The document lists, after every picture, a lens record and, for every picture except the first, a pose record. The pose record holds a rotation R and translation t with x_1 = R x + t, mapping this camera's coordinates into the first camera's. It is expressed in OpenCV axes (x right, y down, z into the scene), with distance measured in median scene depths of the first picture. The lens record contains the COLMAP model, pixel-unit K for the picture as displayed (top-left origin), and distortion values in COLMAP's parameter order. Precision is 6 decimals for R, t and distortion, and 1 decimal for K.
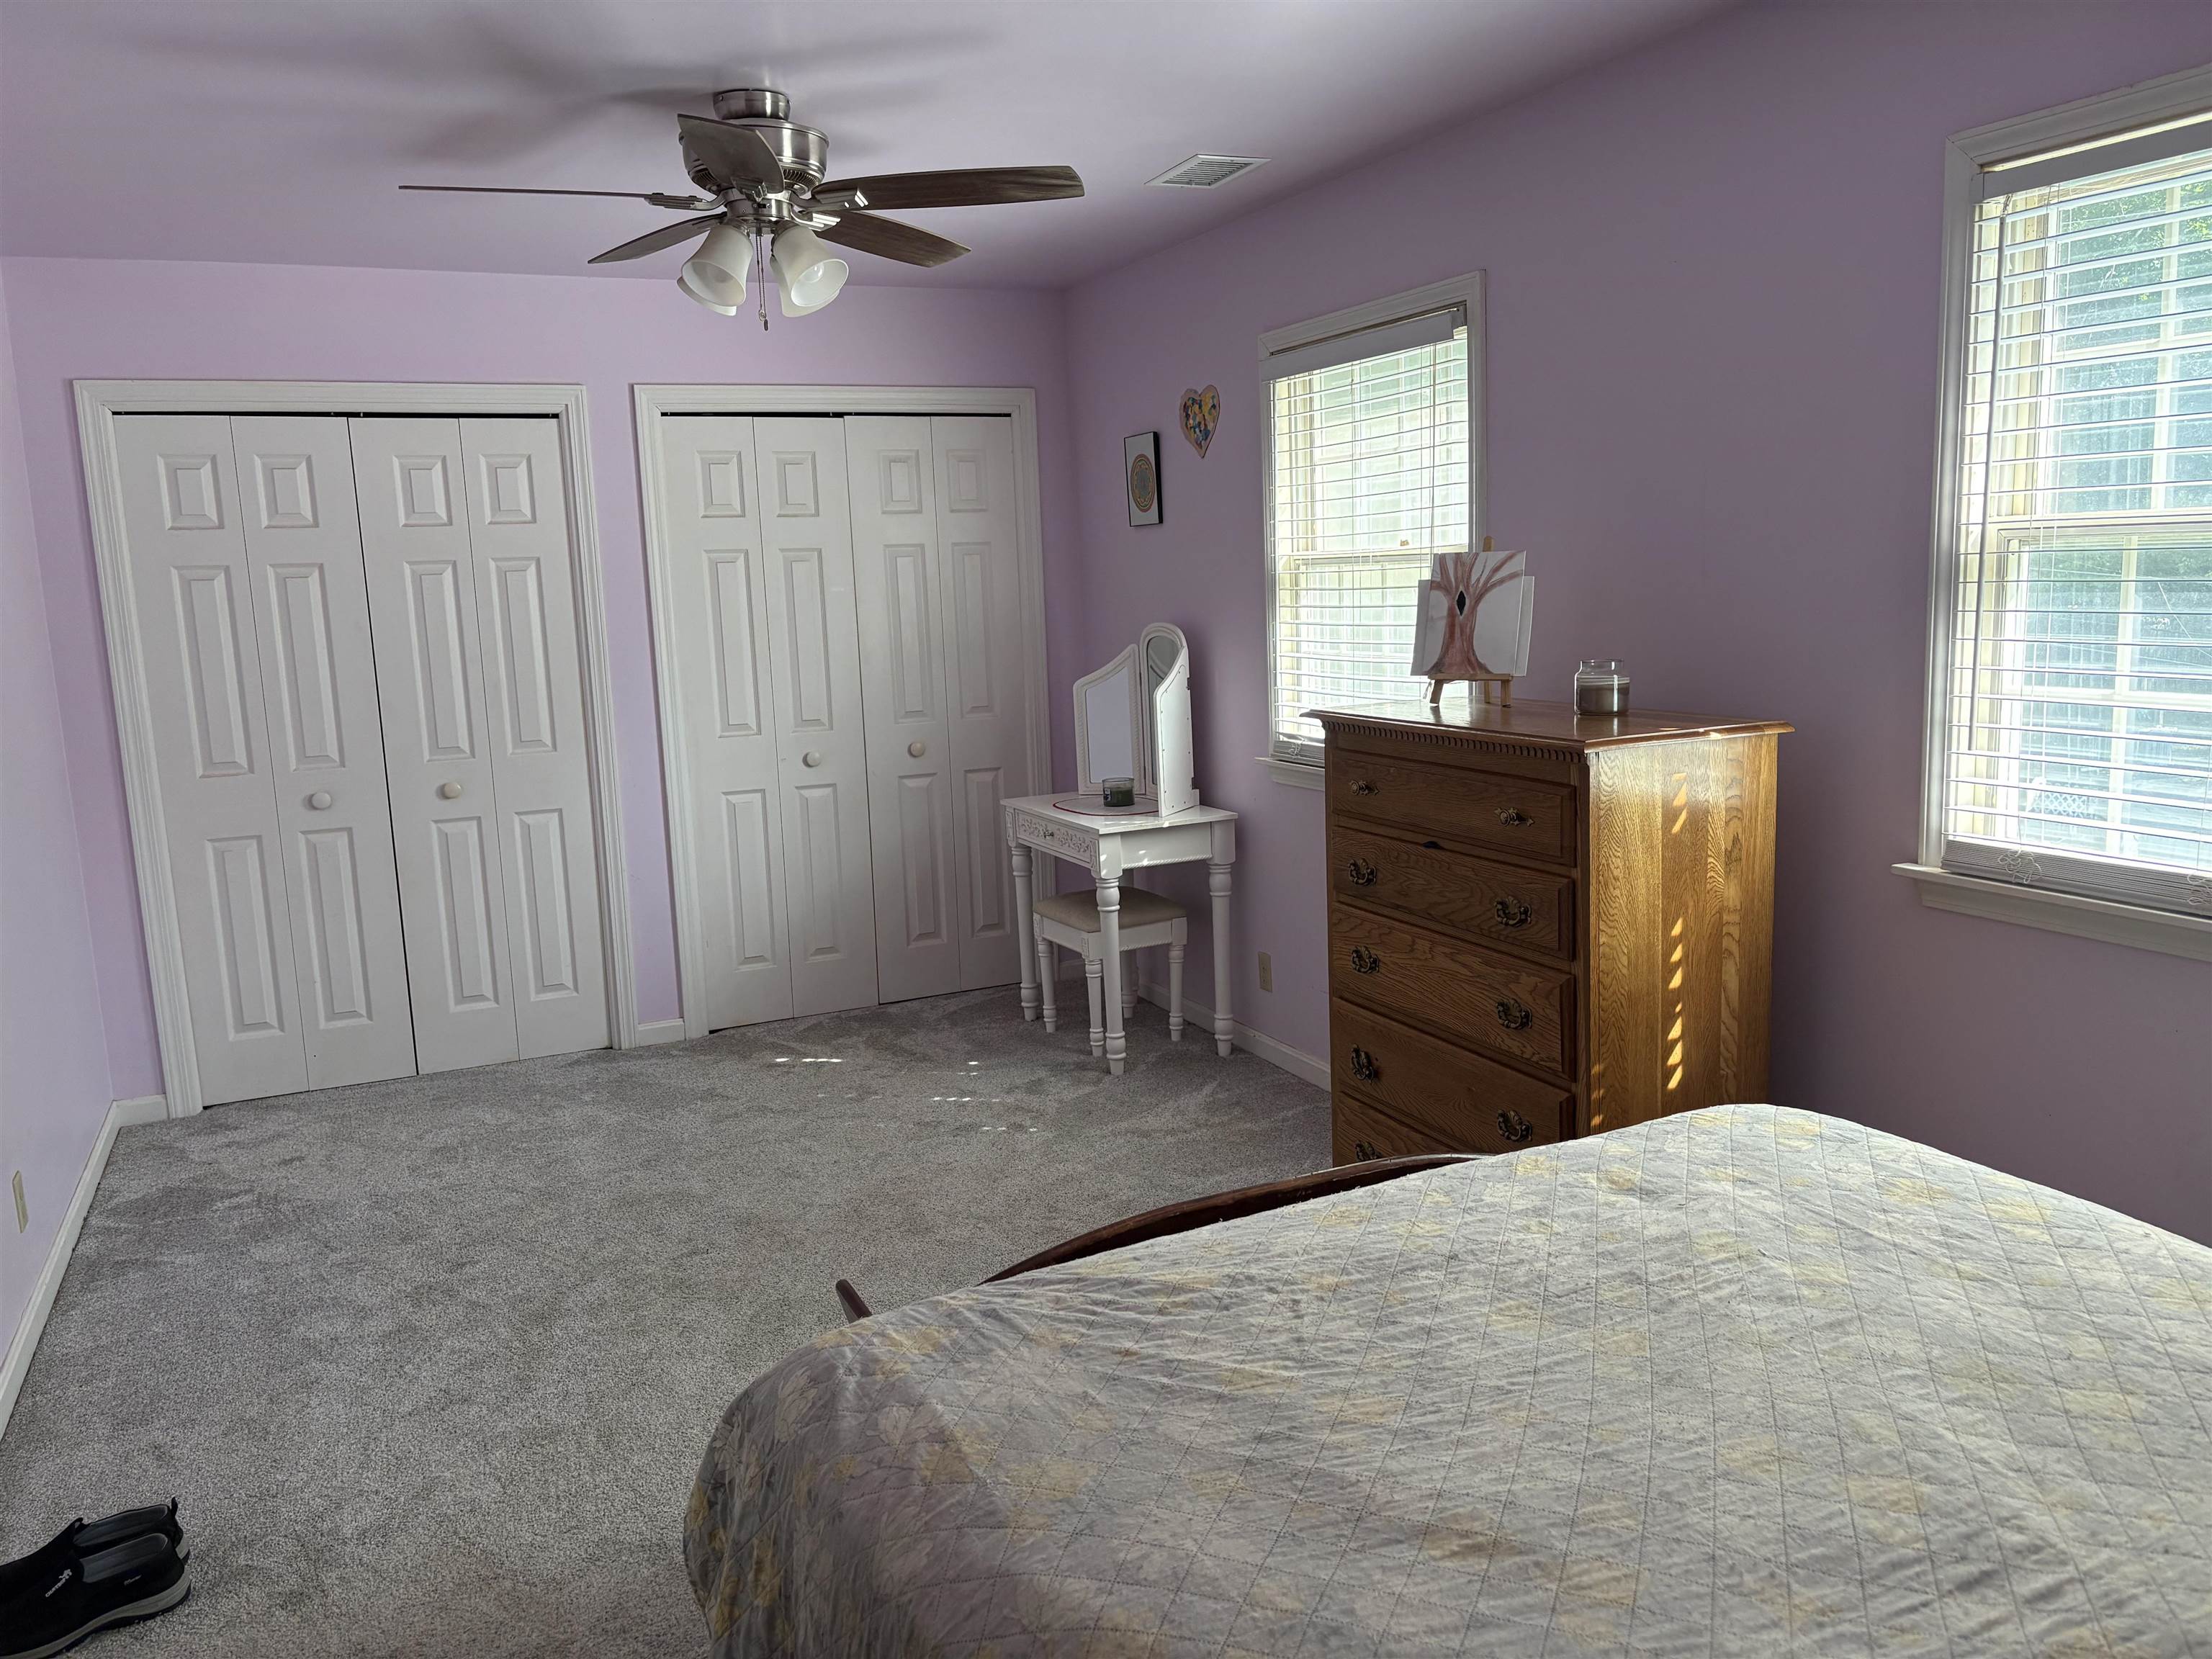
lens RADIAL K [[1645.9, 0, 1105.8], [0, 1645.9, 823.5], [0, 0, 1]] dist [0.008416, -0.000758]
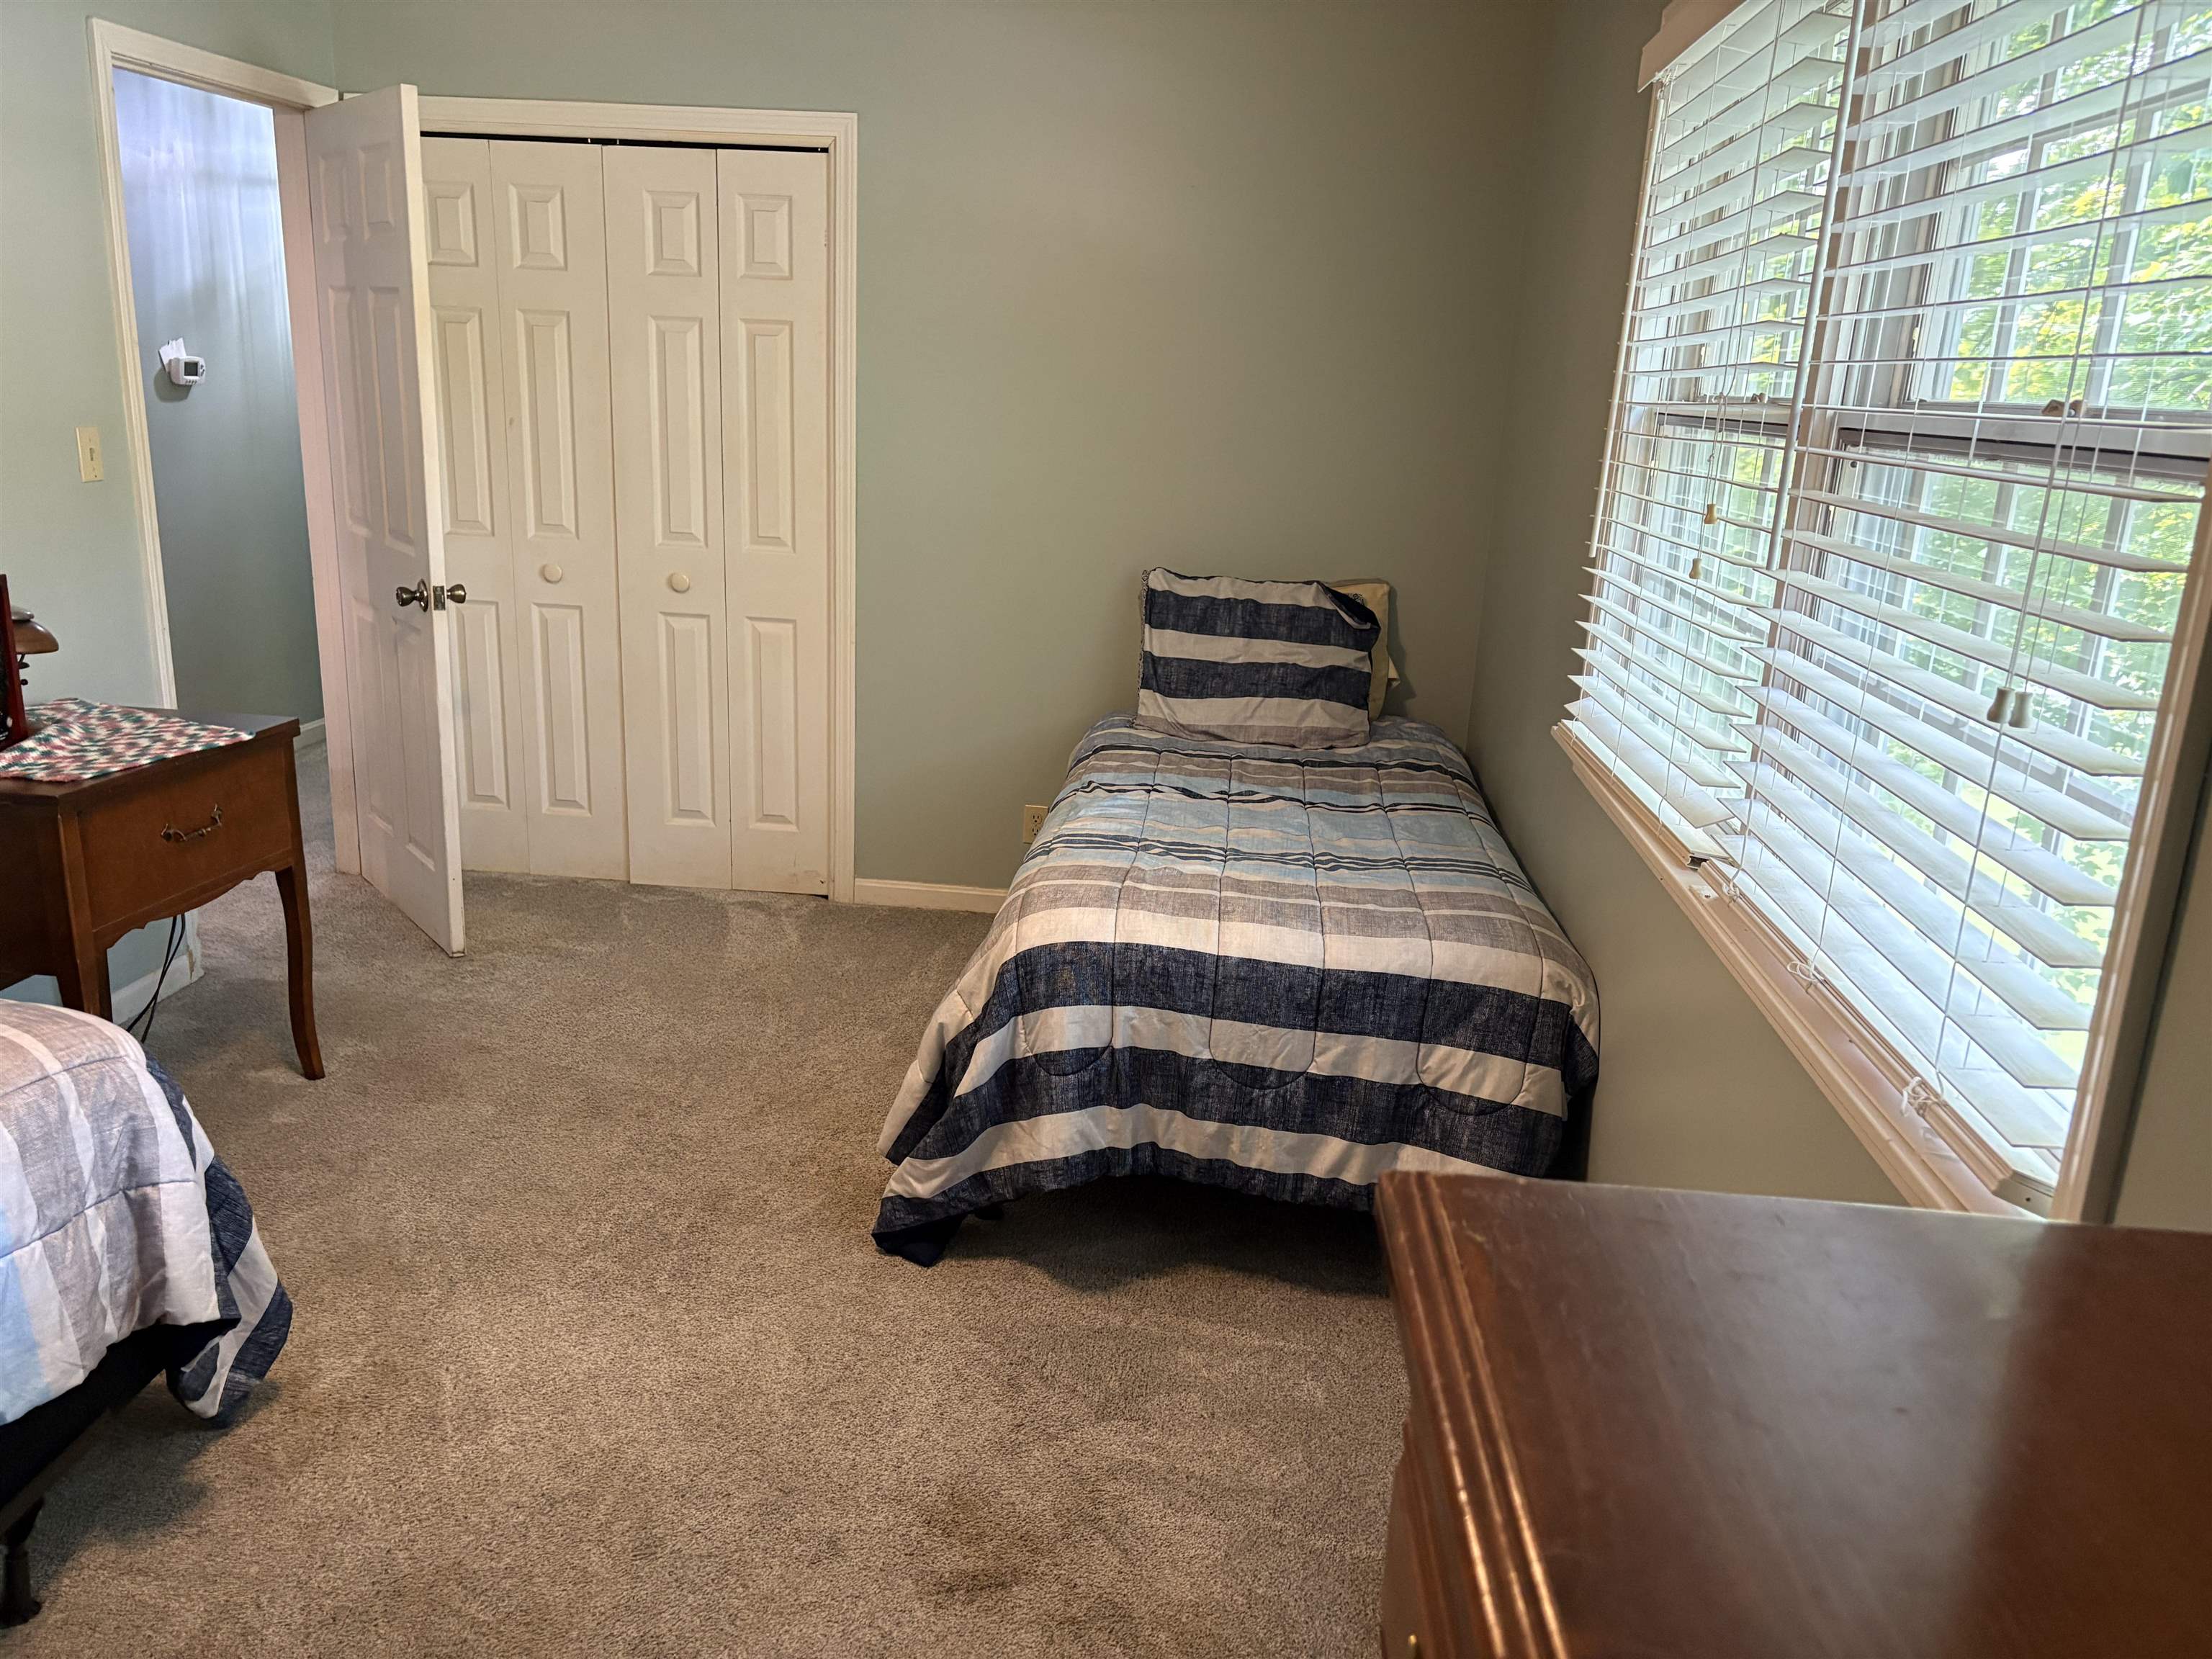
lens RADIAL K [[1645.9, 0, 1099.9], [0, 1645.9, 831.1], [0, 0, 1]] dist [0.008416, -0.000758]
pose [[0.860150, 0.208155, -0.465632, 0.379980], [-0.151175, 0.975955, 0.157027, -0.097538], [0.487122, -0.064675, 0.870936, 0.494625]]
